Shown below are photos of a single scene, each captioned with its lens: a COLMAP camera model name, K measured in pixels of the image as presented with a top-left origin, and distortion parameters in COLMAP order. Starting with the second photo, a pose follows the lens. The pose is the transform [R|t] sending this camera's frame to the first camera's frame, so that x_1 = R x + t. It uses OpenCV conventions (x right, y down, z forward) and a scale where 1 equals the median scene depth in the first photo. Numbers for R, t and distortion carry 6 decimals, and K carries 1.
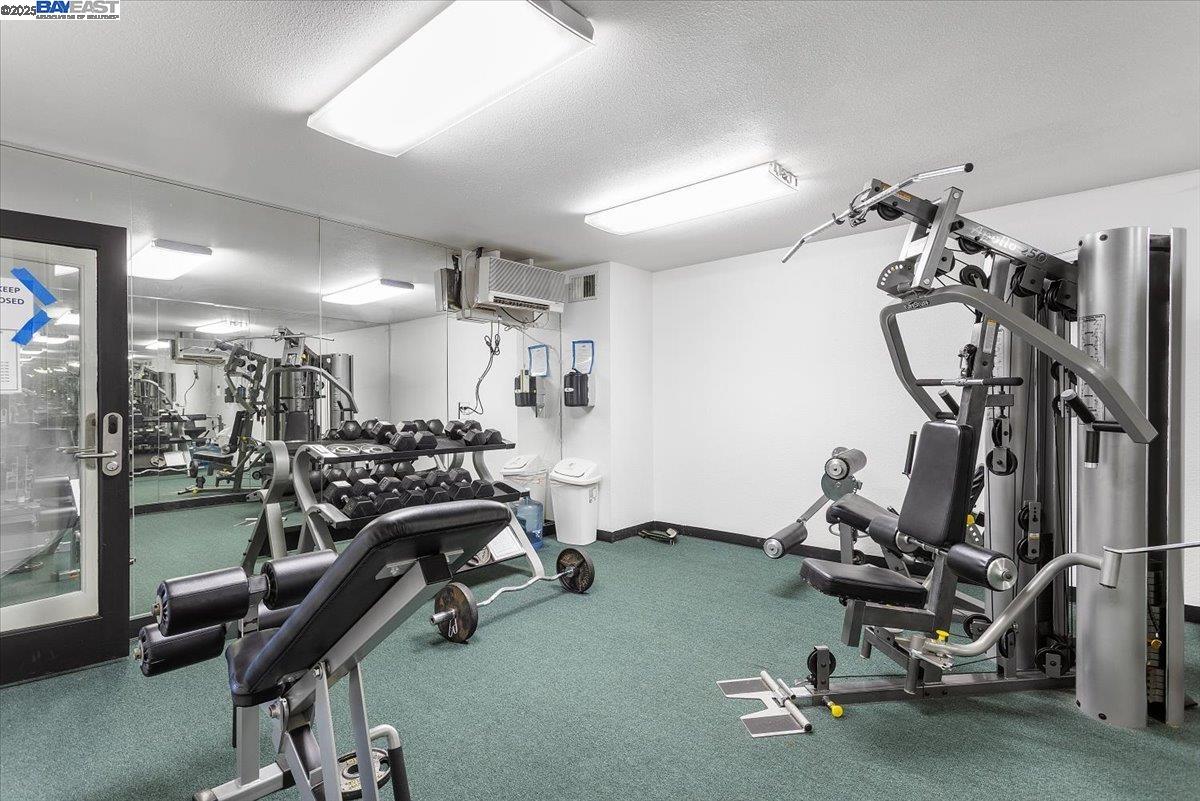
lens RADIAL K [[574.0, 0, 602.2], [0, 574.0, 397.6], [0, 0, 1]] dist [0.003765, 0.000511]
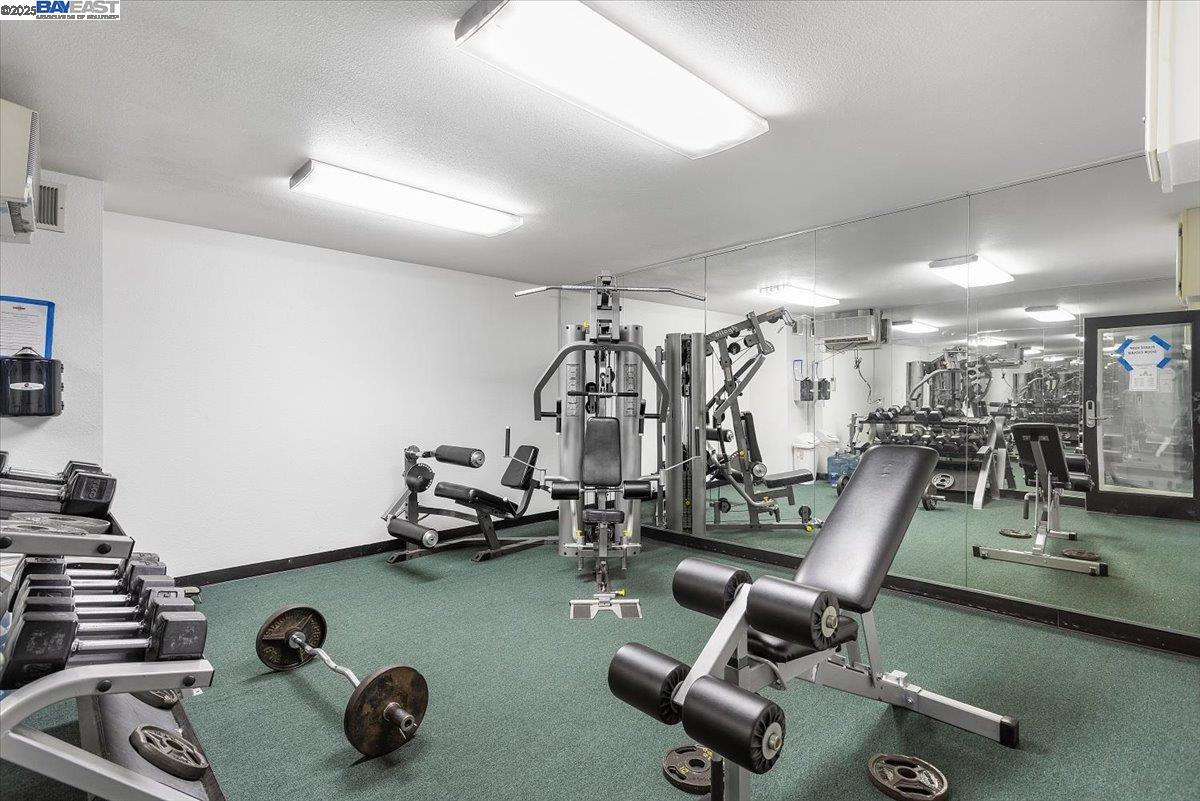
lens RADIAL K [[574.0, 0, 602.2], [0, 574.0, 397.6], [0, 0, 1]] dist [0.003765, 0.000511]
pose [[0.084525, 0.011481, 0.996355, -0.976981], [-0.011261, 0.999881, -0.010566, -0.006781], [-0.996358, -0.010327, 0.084645, 0.705289]]
